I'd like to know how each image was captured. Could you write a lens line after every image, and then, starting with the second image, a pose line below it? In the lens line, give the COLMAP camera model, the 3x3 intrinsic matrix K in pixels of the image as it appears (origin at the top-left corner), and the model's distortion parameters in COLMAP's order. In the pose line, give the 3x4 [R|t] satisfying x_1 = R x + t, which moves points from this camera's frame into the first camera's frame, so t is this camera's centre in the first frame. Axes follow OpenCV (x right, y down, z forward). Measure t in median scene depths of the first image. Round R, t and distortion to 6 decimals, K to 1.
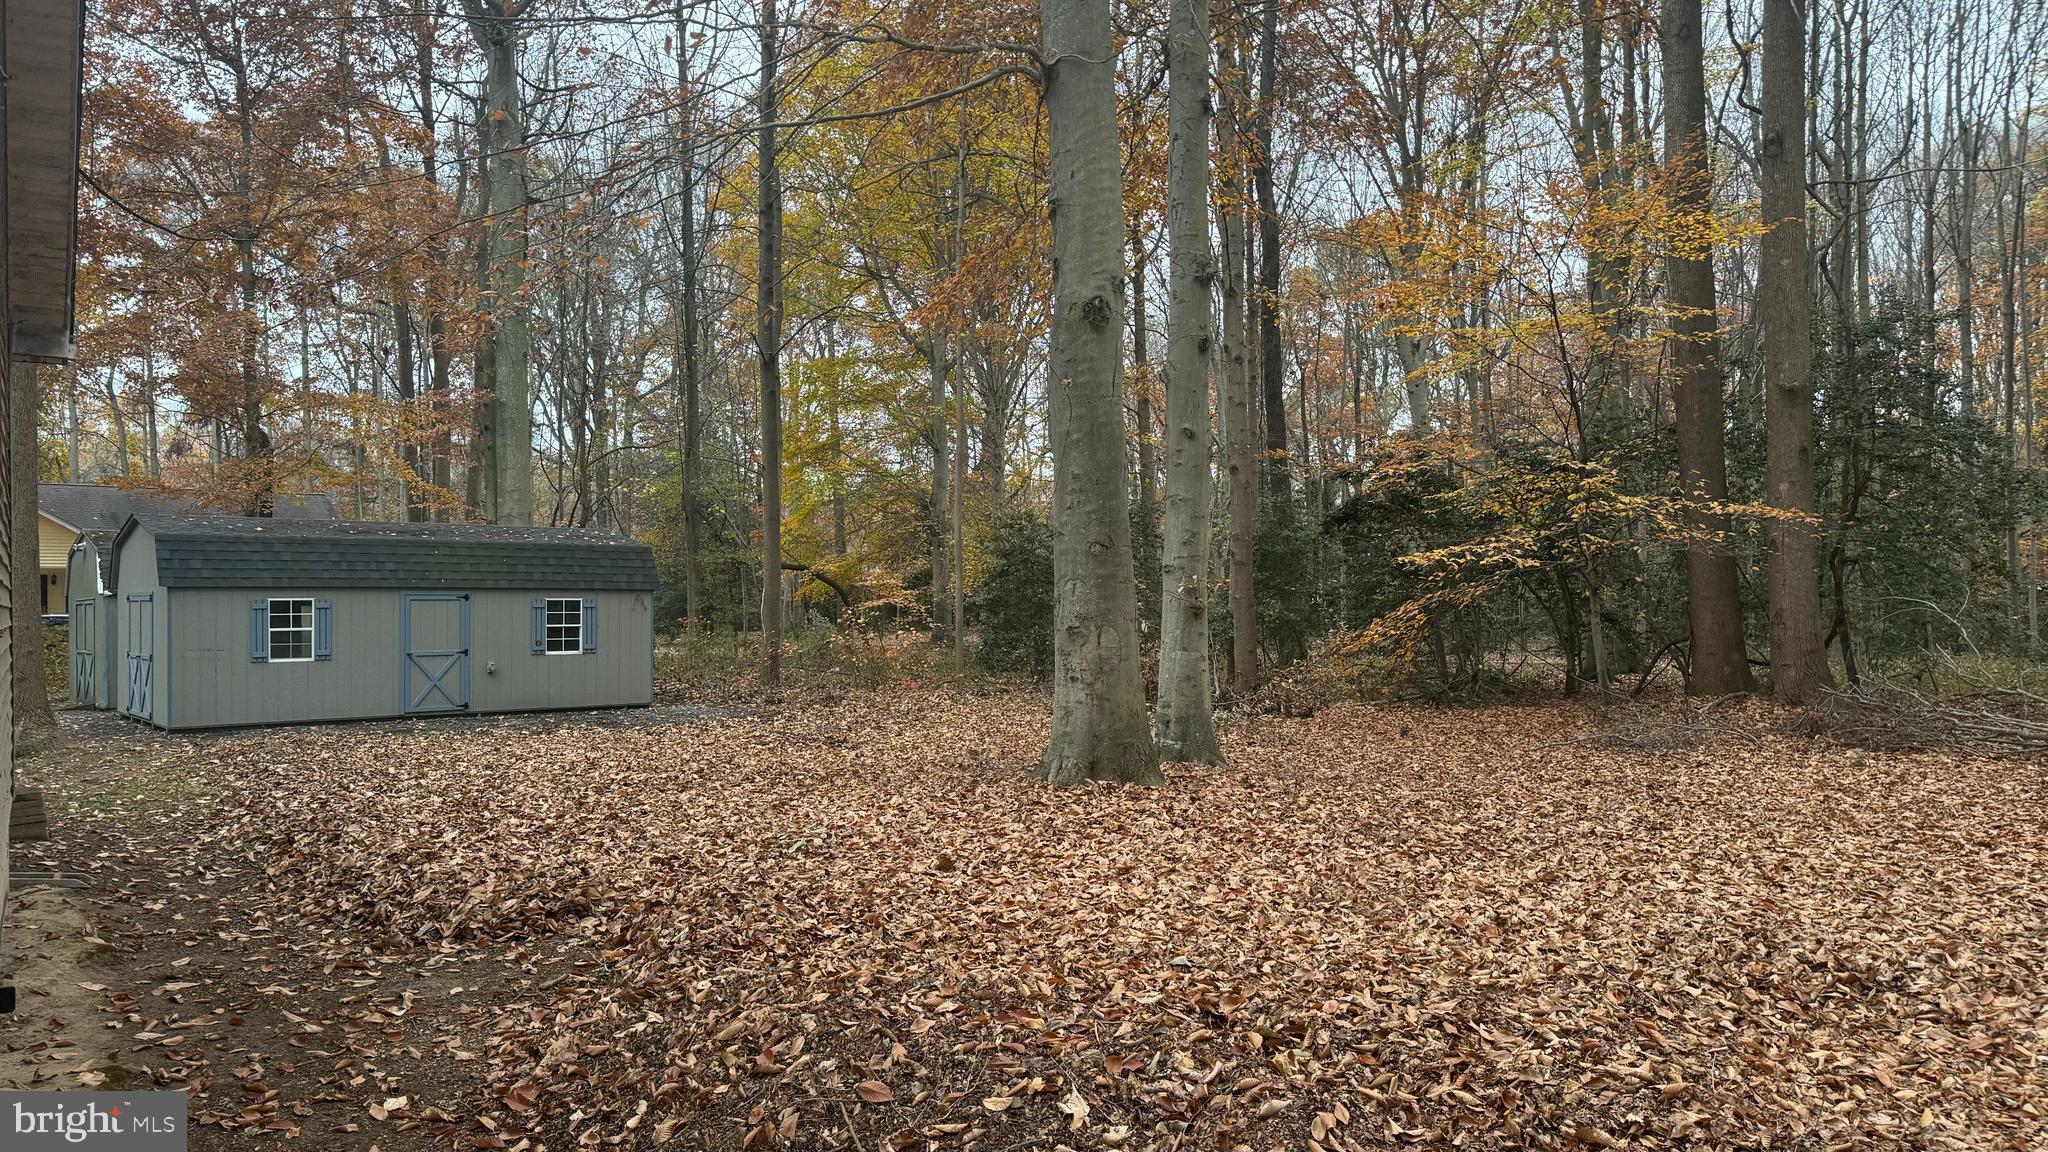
lens RADIAL K [[1429.2, 0, 1024.0], [0, 1429.2, 576.0], [0, 0, 1]] dist [0.177174, -0.300019]
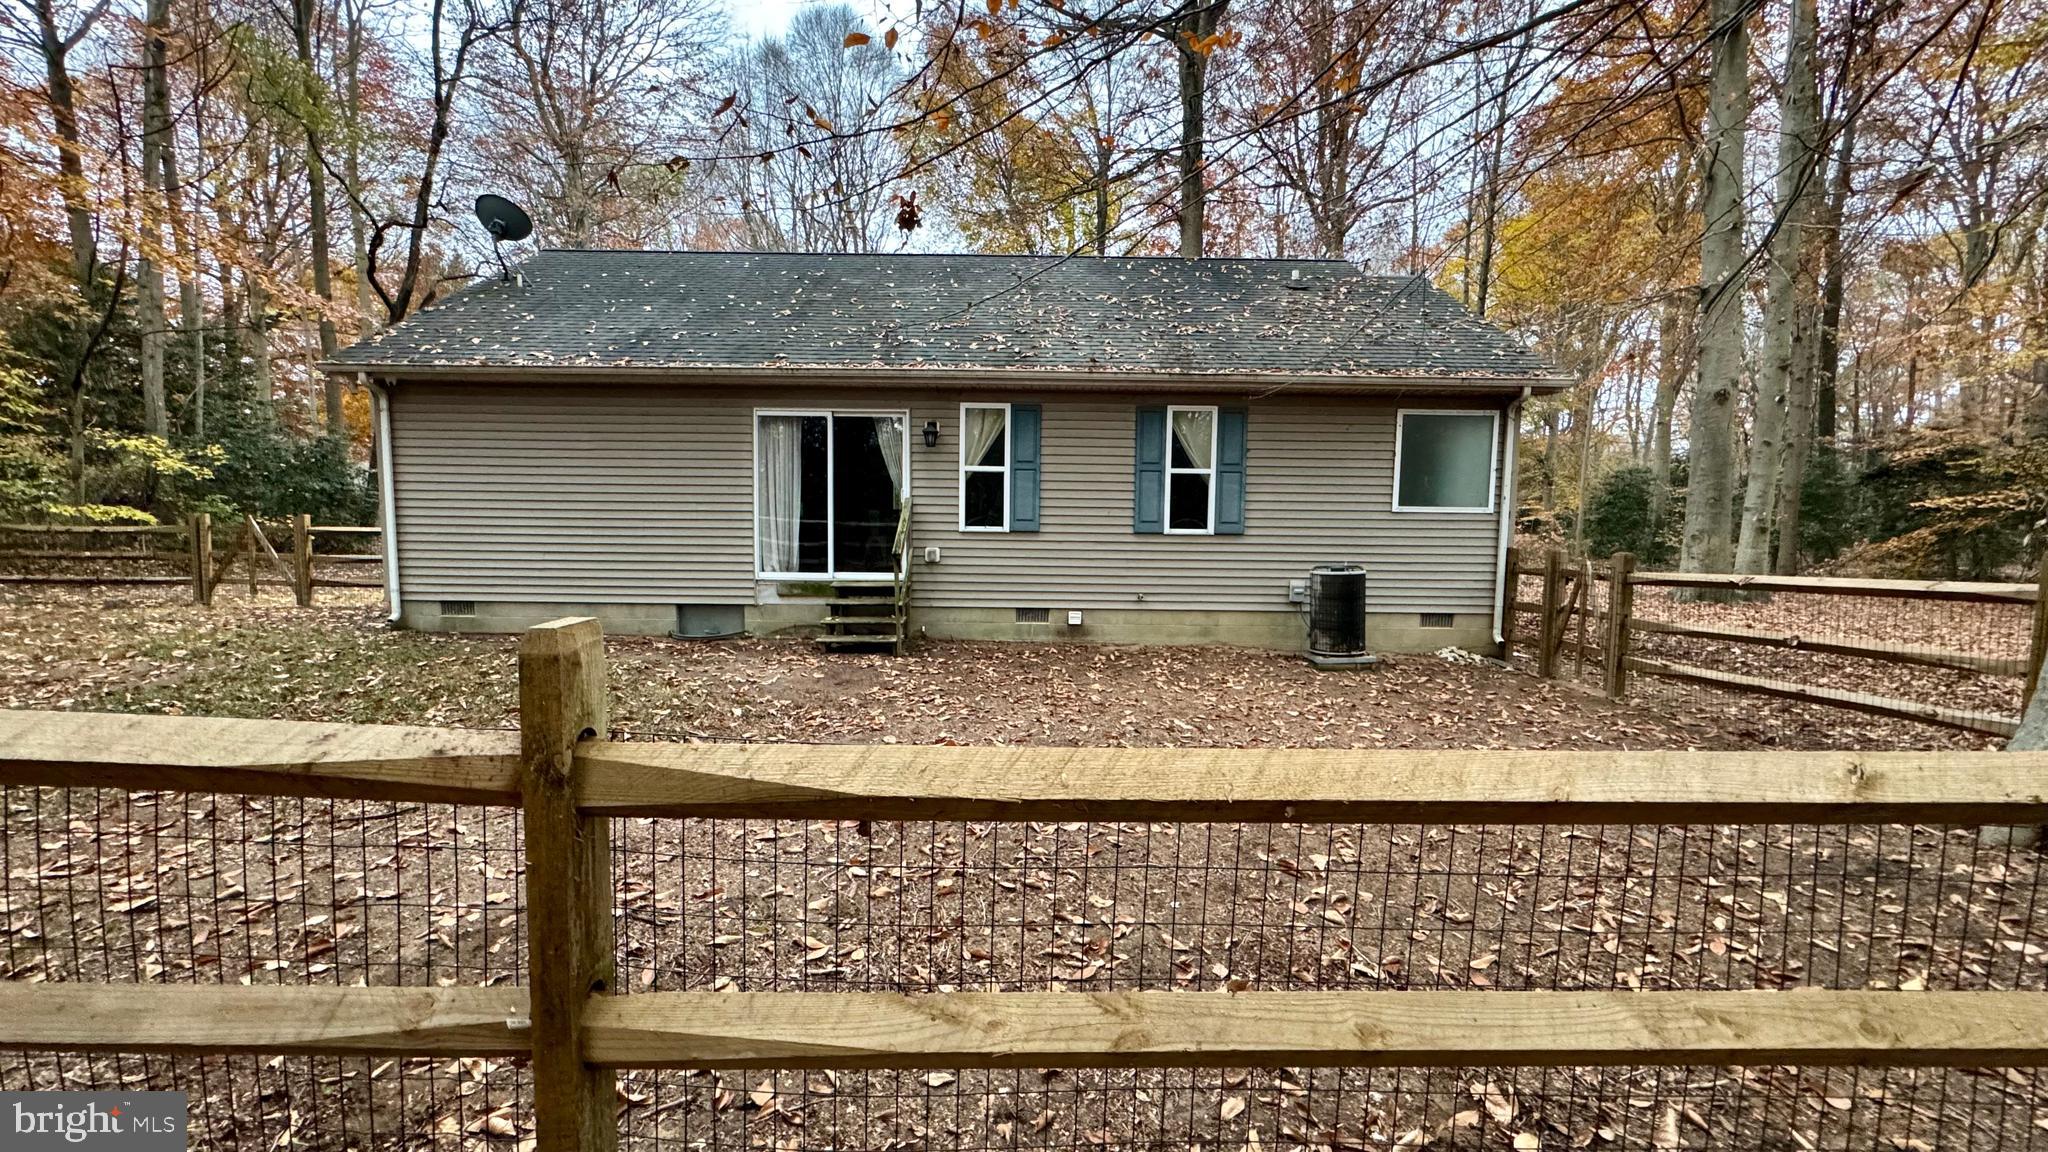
lens RADIAL K [[835.1, 0, 1024.0], [0, 835.1, 576.0], [0, 0, 1]] dist [0.000478, 0.000119]
pose [[0.834441, 0.067477, -0.546951, -0.065665], [-0.014112, 0.994767, 0.101194, -0.010045], [0.550917, -0.076722, 0.831026, -0.368555]]
